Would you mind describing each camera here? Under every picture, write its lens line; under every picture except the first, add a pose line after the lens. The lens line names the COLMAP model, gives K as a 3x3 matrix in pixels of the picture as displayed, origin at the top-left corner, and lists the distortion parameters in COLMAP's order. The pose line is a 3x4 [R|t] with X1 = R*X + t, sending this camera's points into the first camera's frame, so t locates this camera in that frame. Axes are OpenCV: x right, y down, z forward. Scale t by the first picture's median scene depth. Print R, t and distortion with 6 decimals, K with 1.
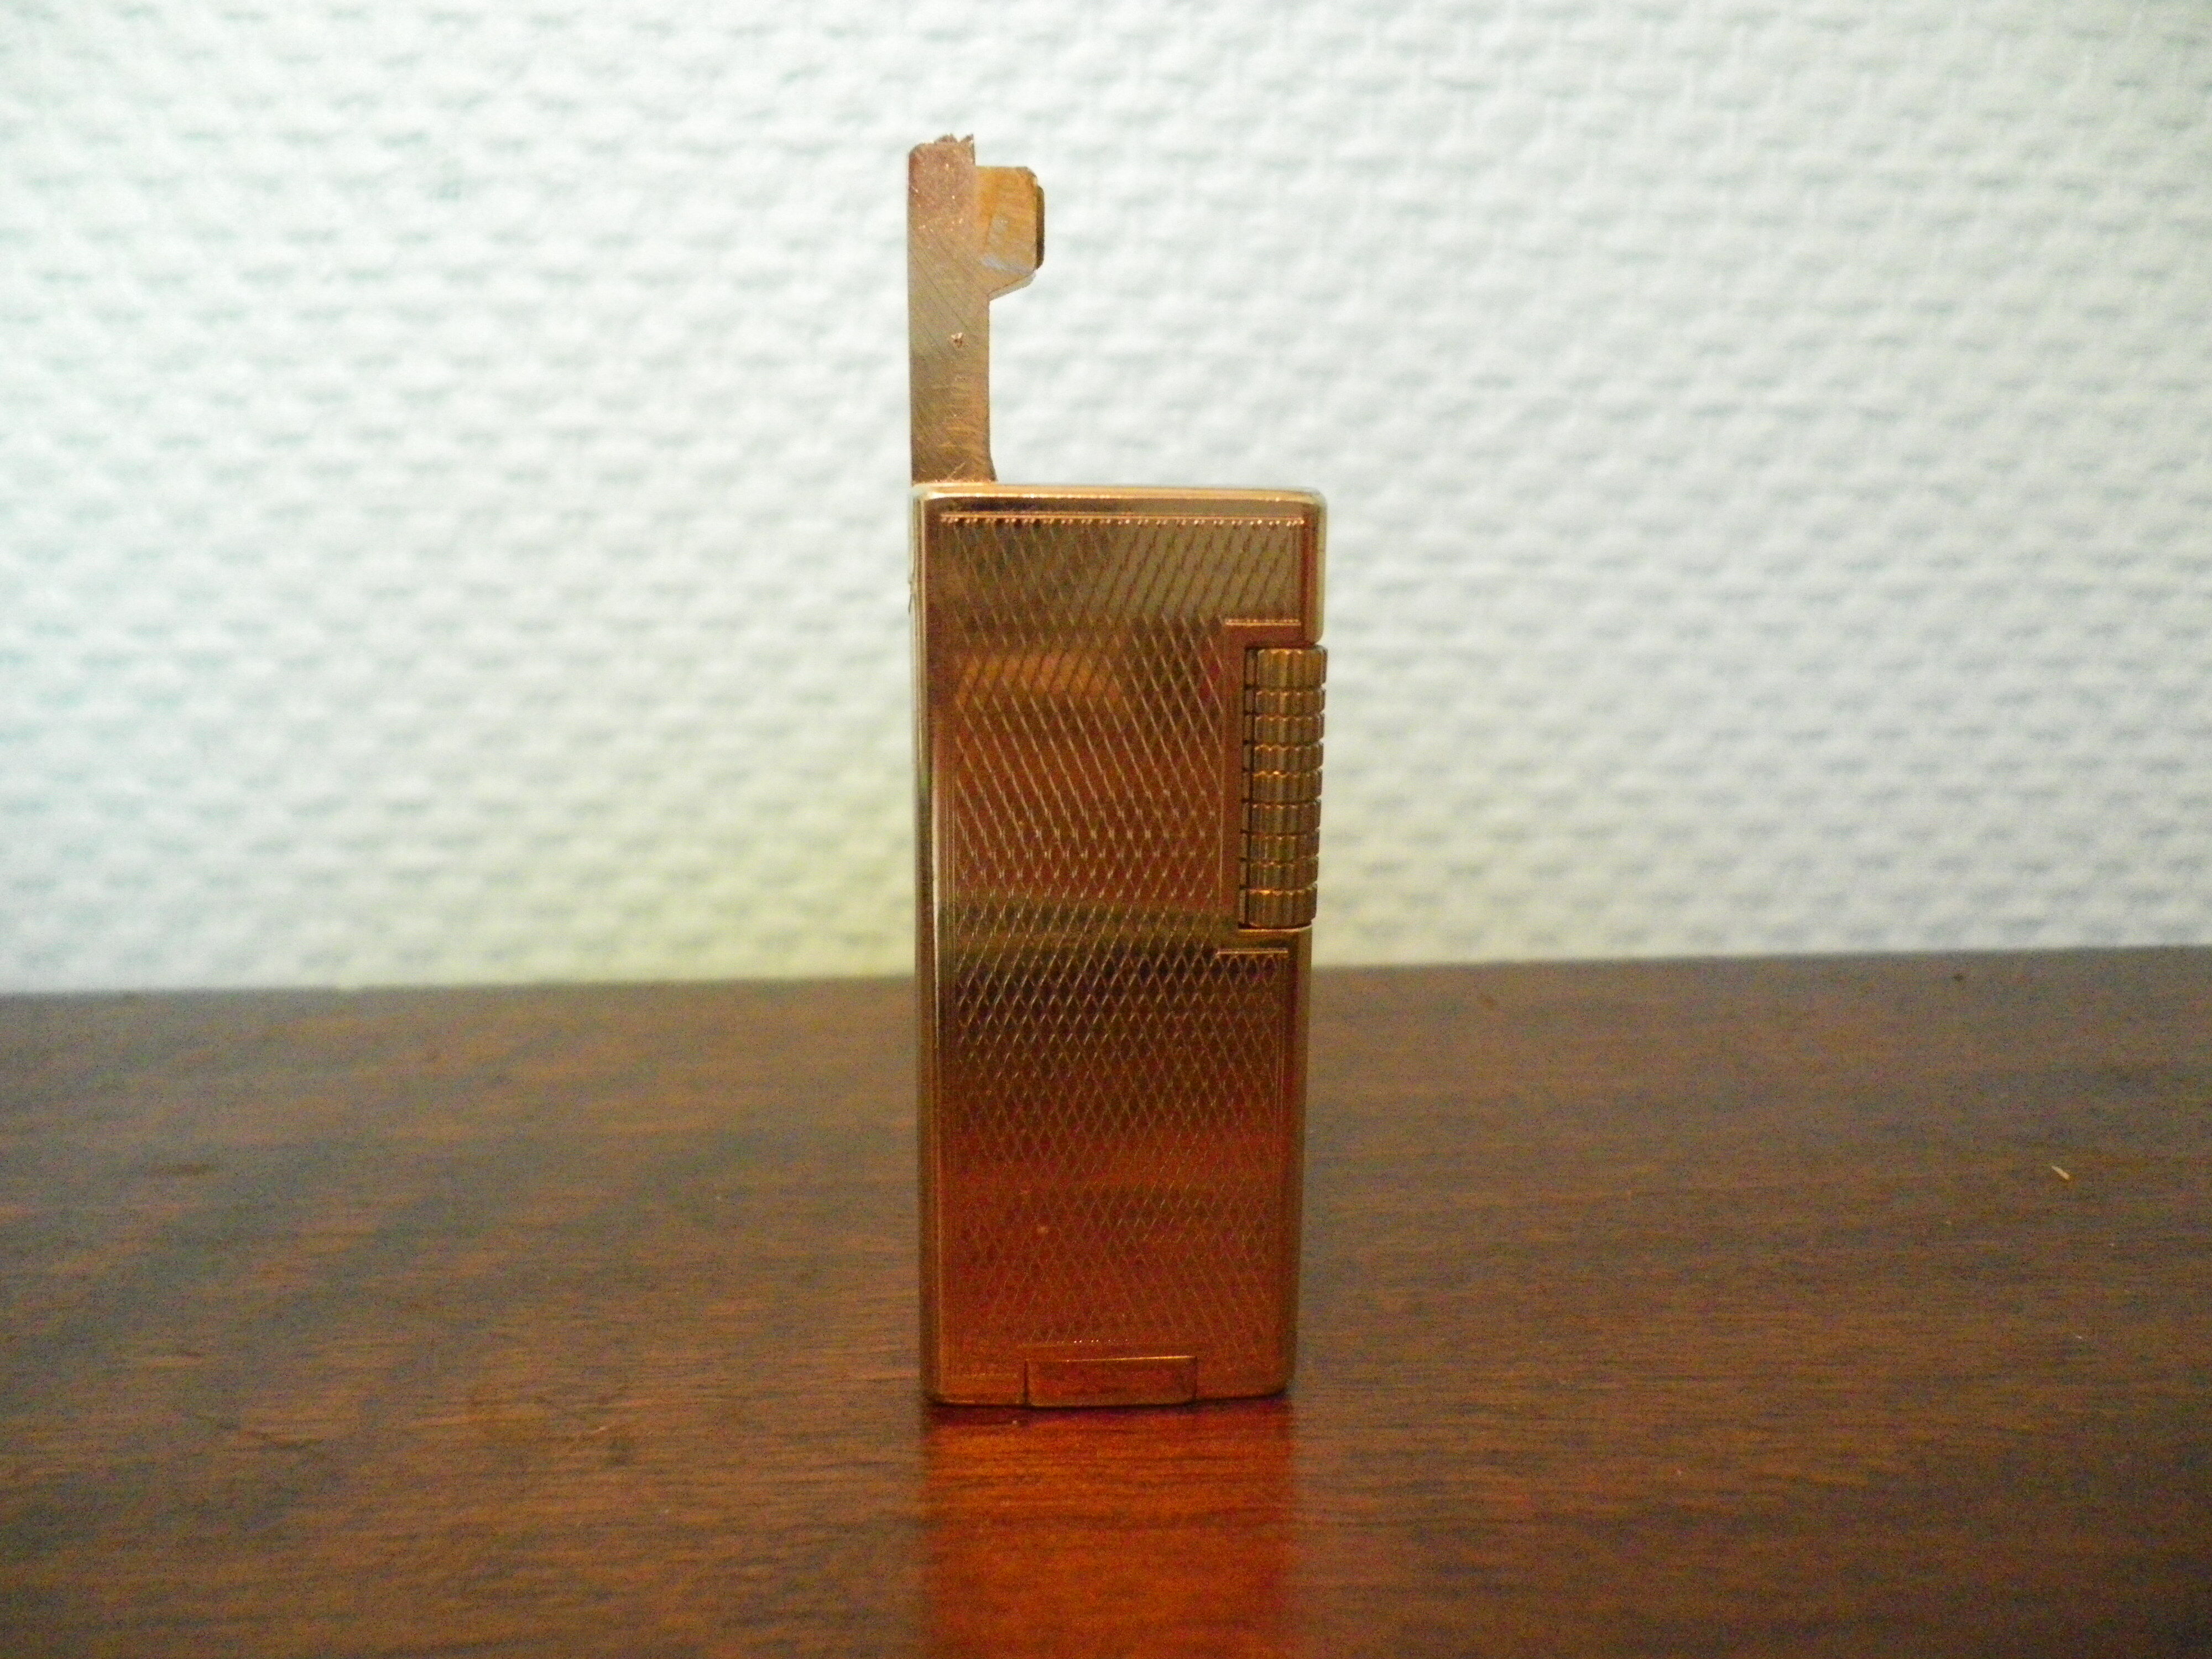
lens RADIAL K [[1687.9, 0, 1107.3], [0, 1687.9, 826.5], [0, 0, 1]] dist [-0.004963, -0.000749]
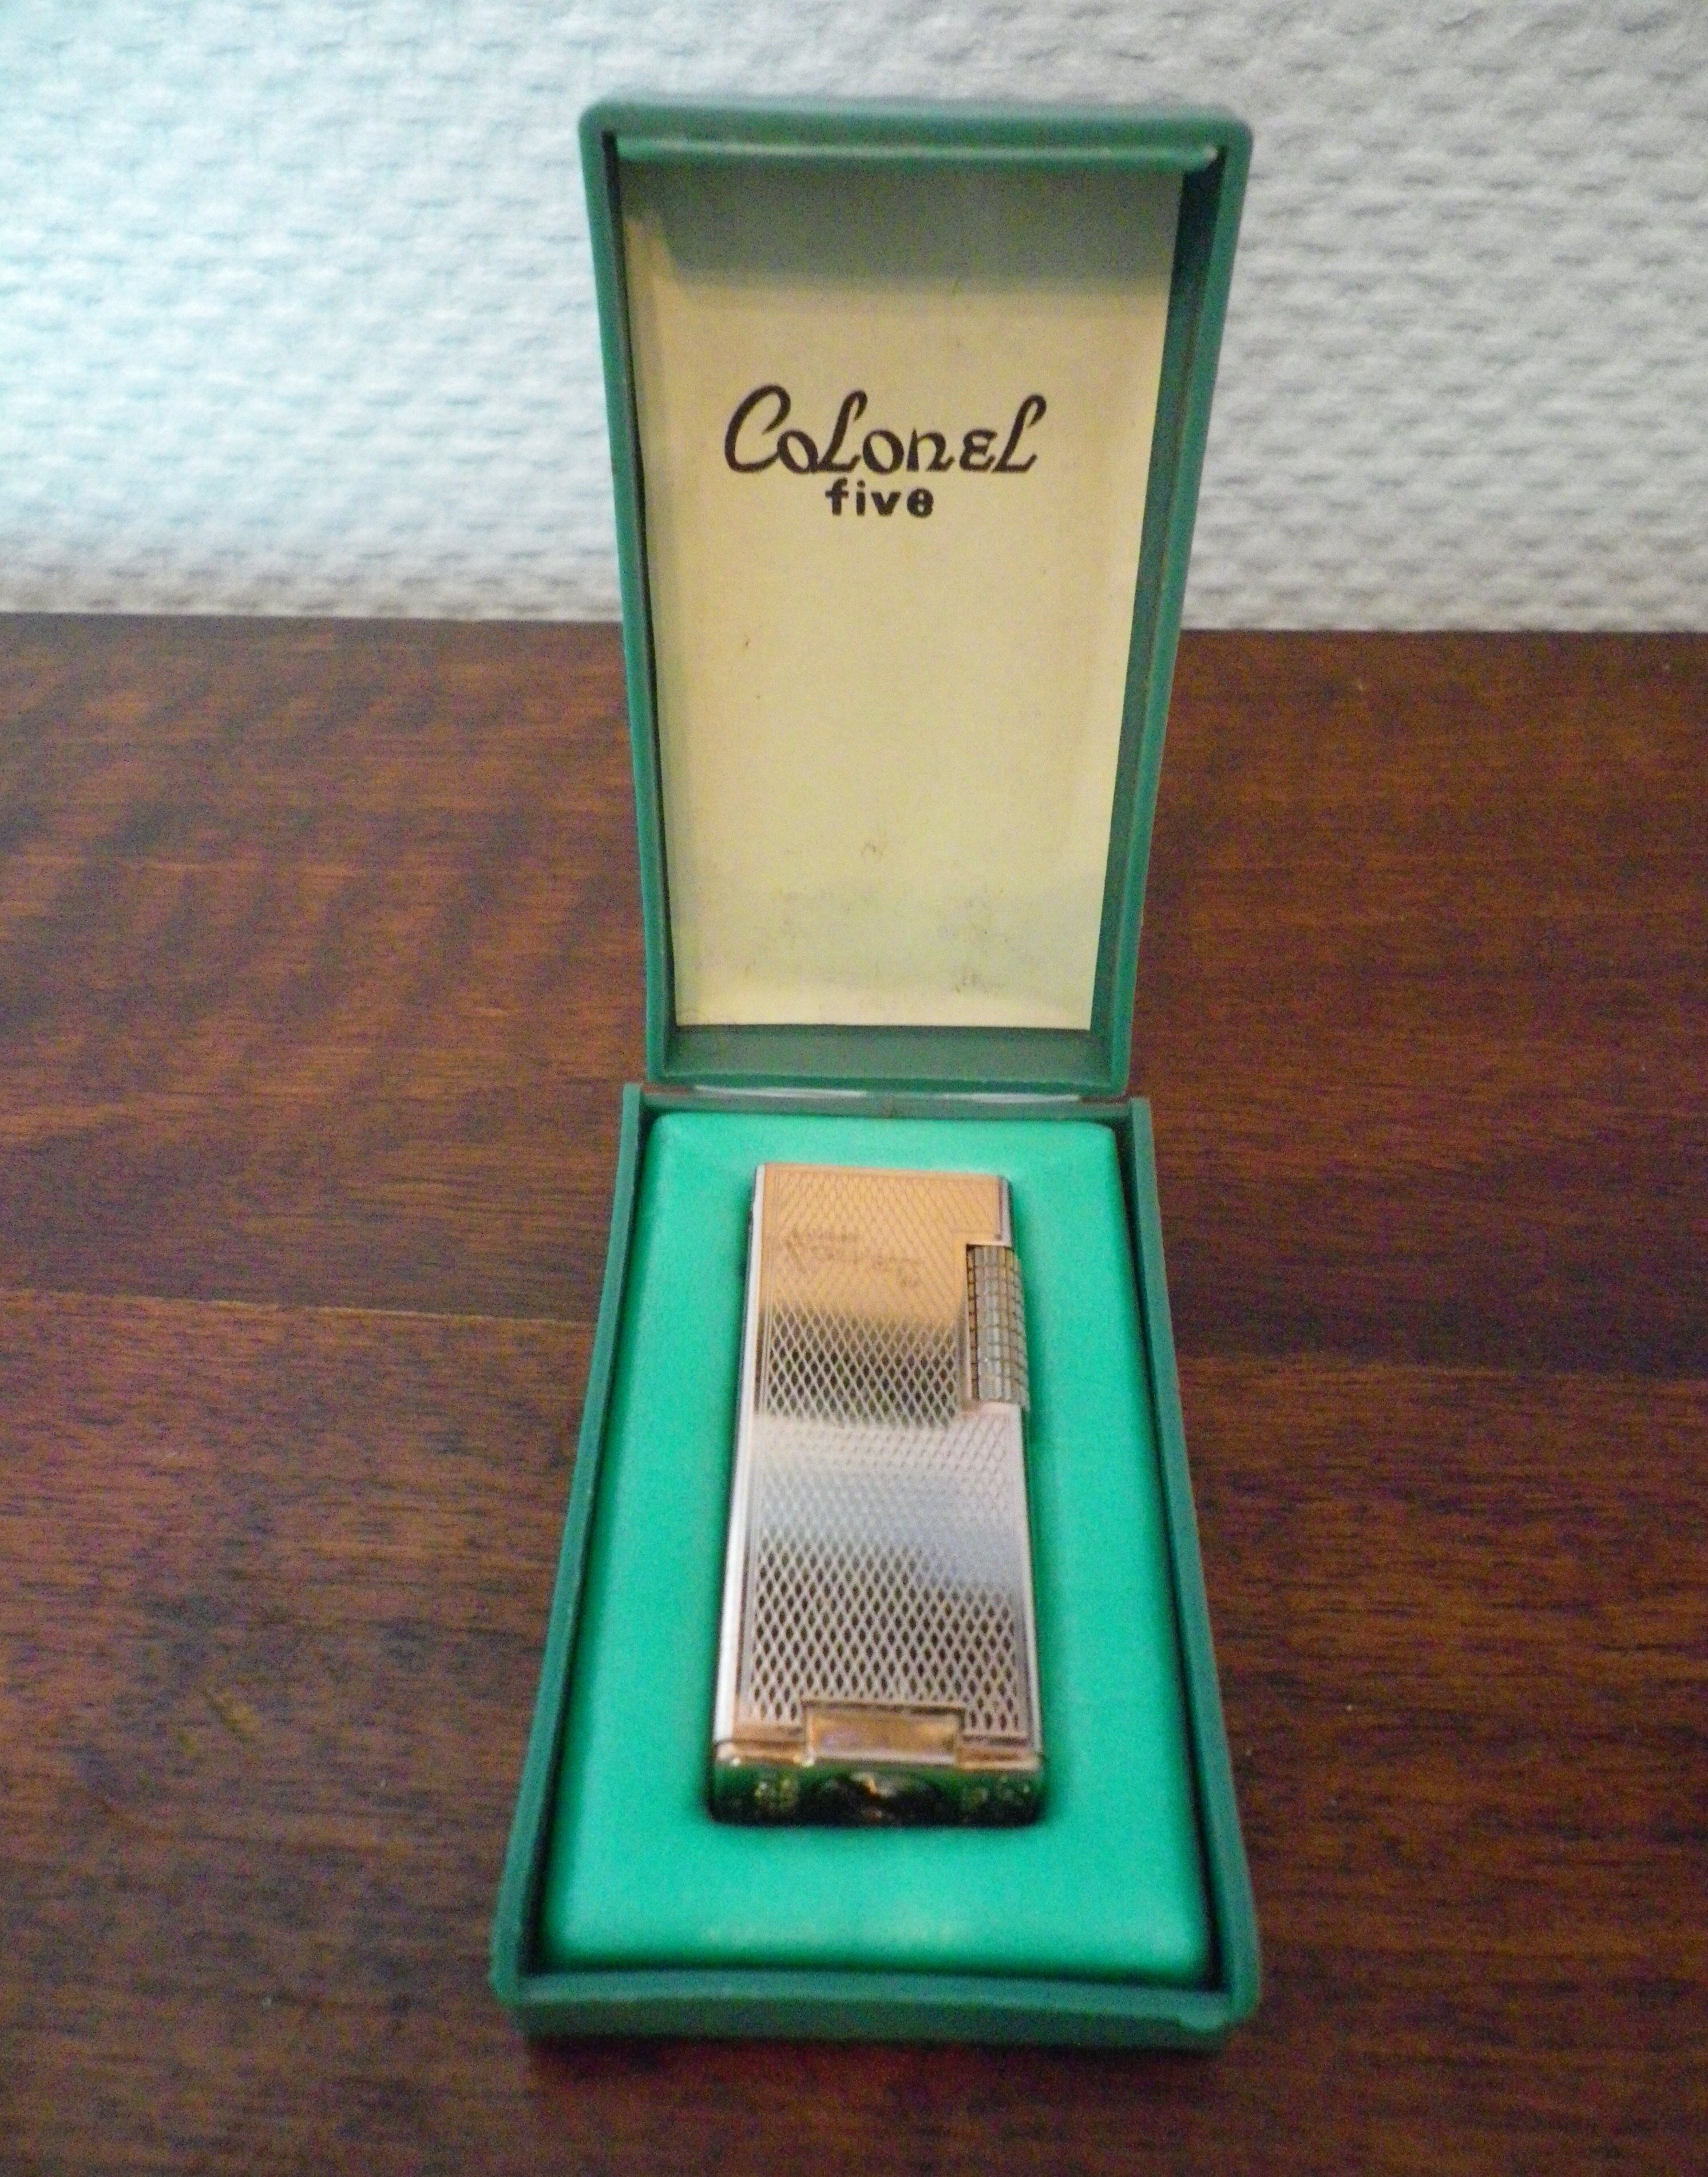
lens RADIAL K [[1748.3, 0, 861.5], [0, 1748.3, 1131.8], [0, 0, 1]] dist [0.015783, -0.017943]
pose [[0.994789, 0.075795, -0.068183, -0.023977], [-0.023045, 0.818652, 0.573827, -0.297970], [0.099312, -0.569266, 0.816133, -0.237902]]
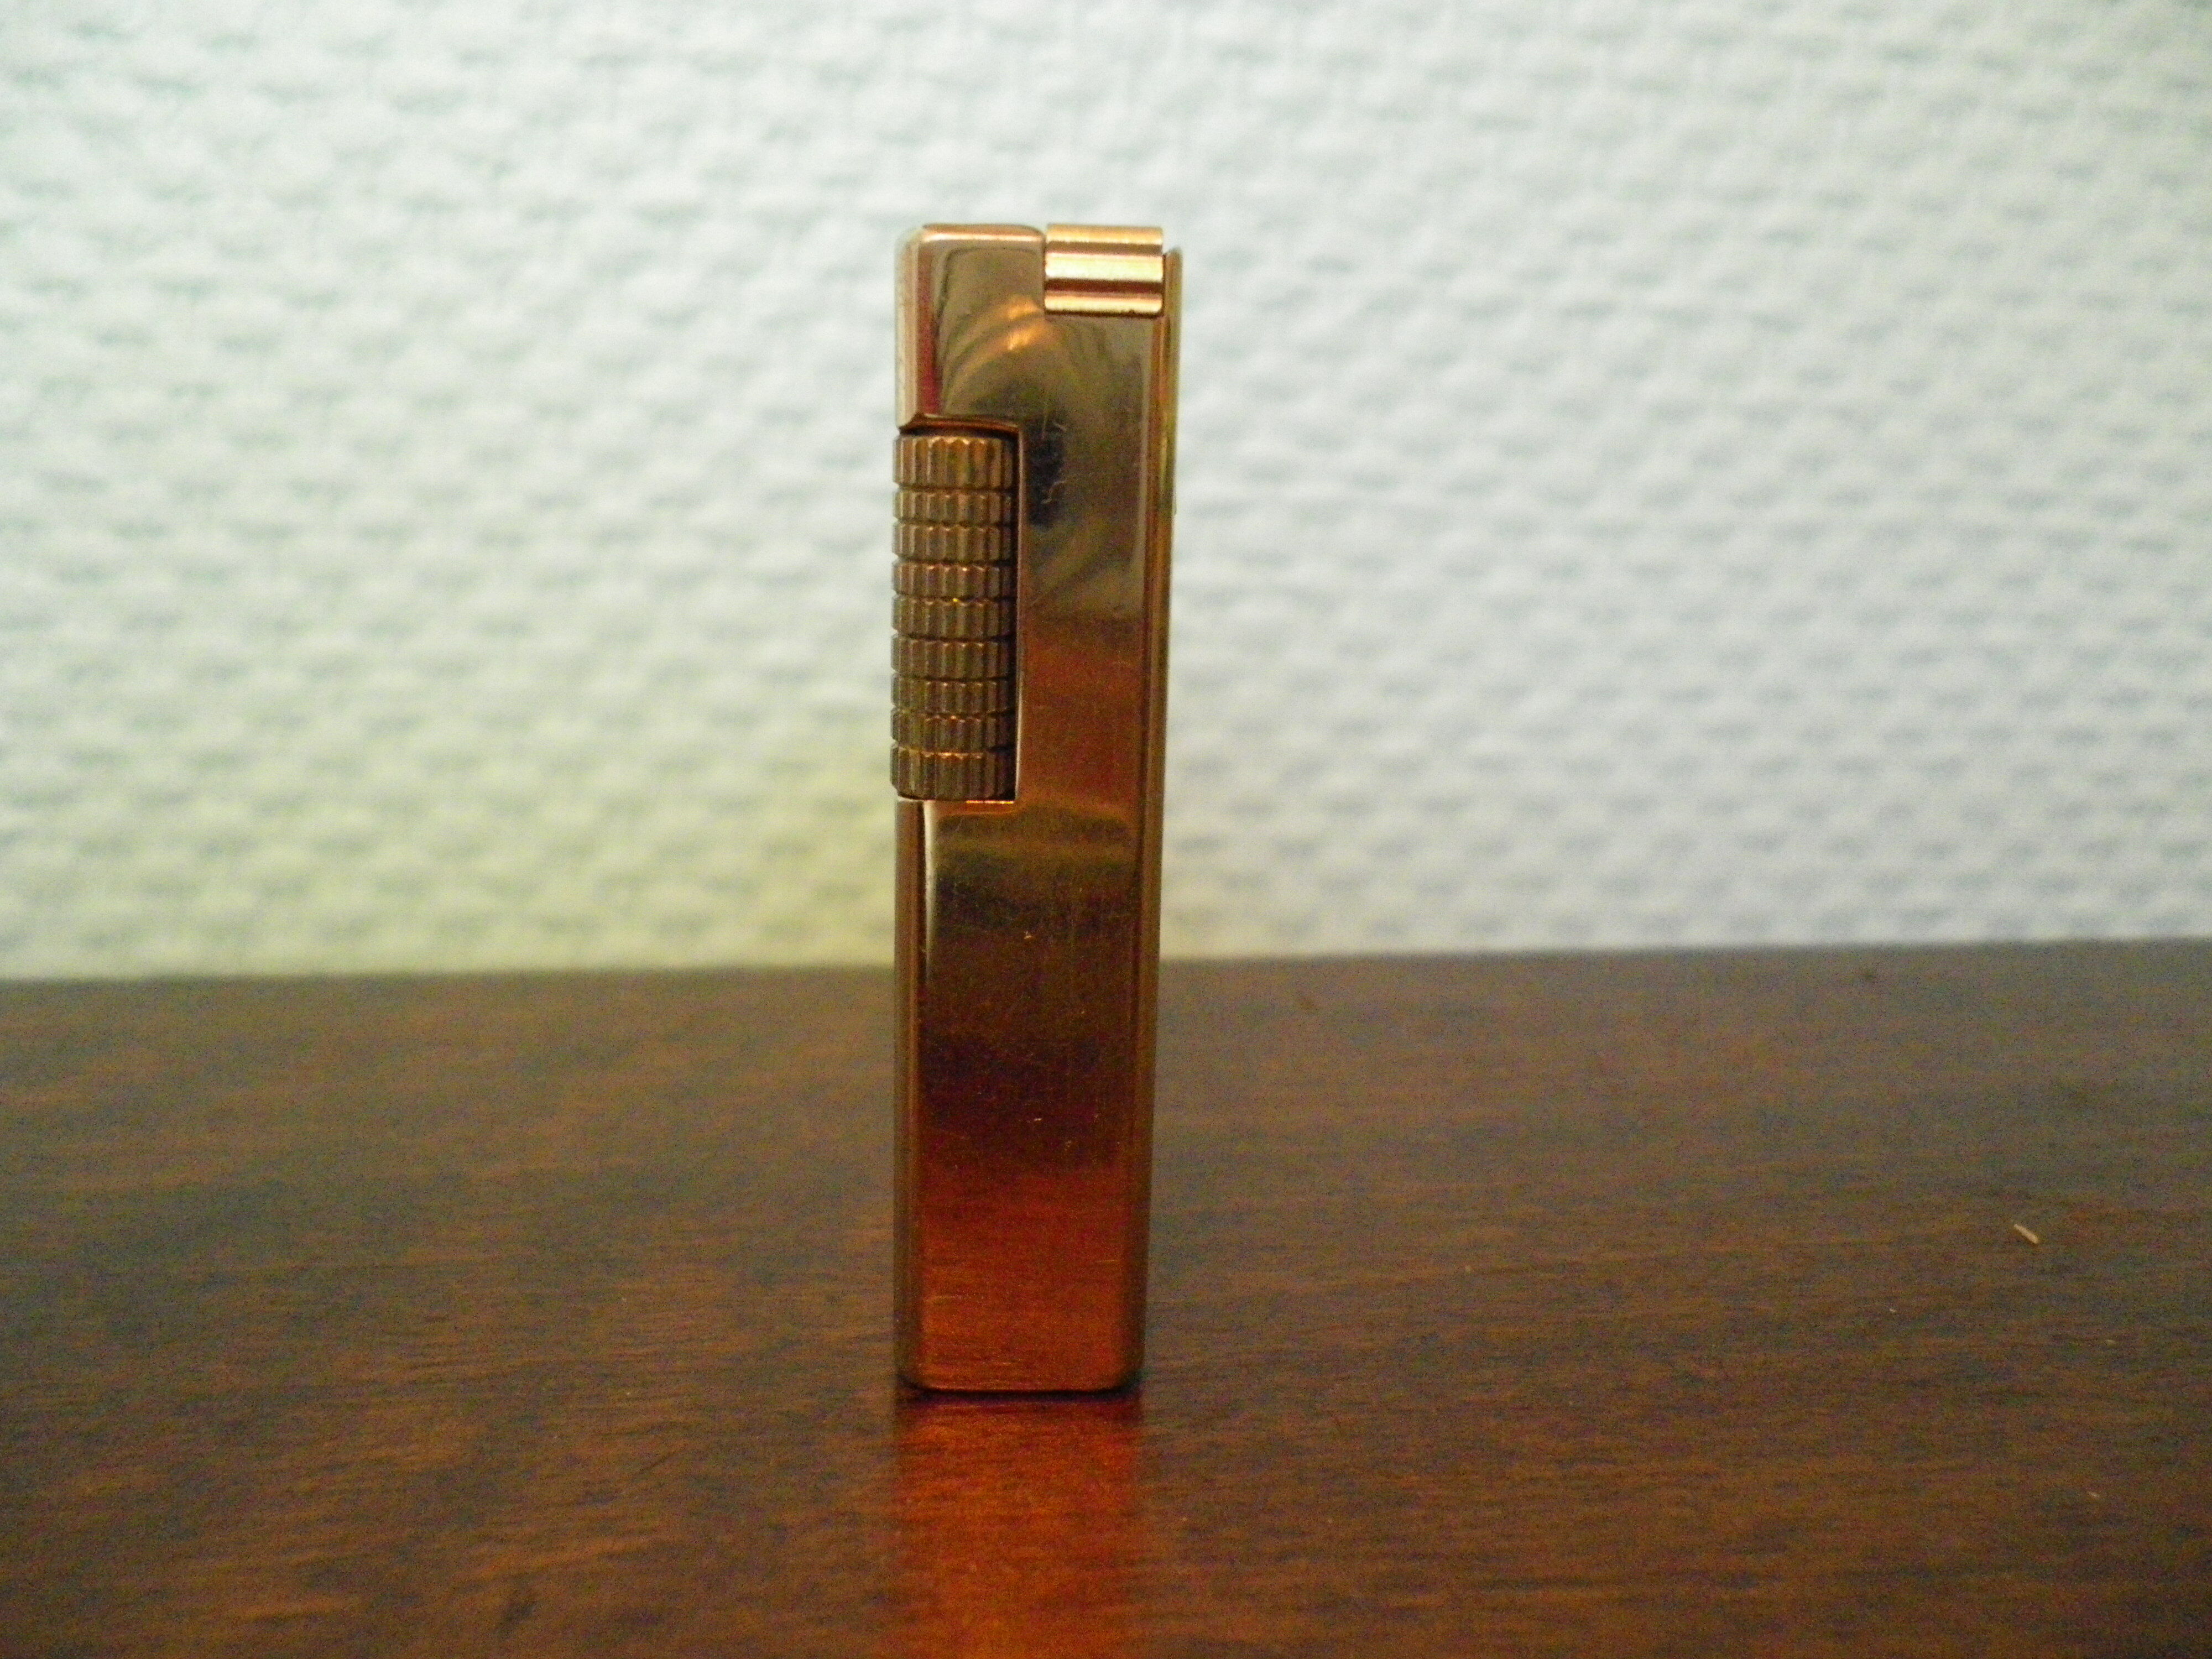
lens RADIAL K [[1687.9, 0, 1108.9], [0, 1687.9, 826.4], [0, 0, 1]] dist [-0.004963, -0.000749]
pose [[0.997170, 0.009149, 0.074626, 0.058575], [-0.009423, 0.999950, 0.003315, 0.014249], [-0.074592, -0.004008, 0.997206, 0.169393]]
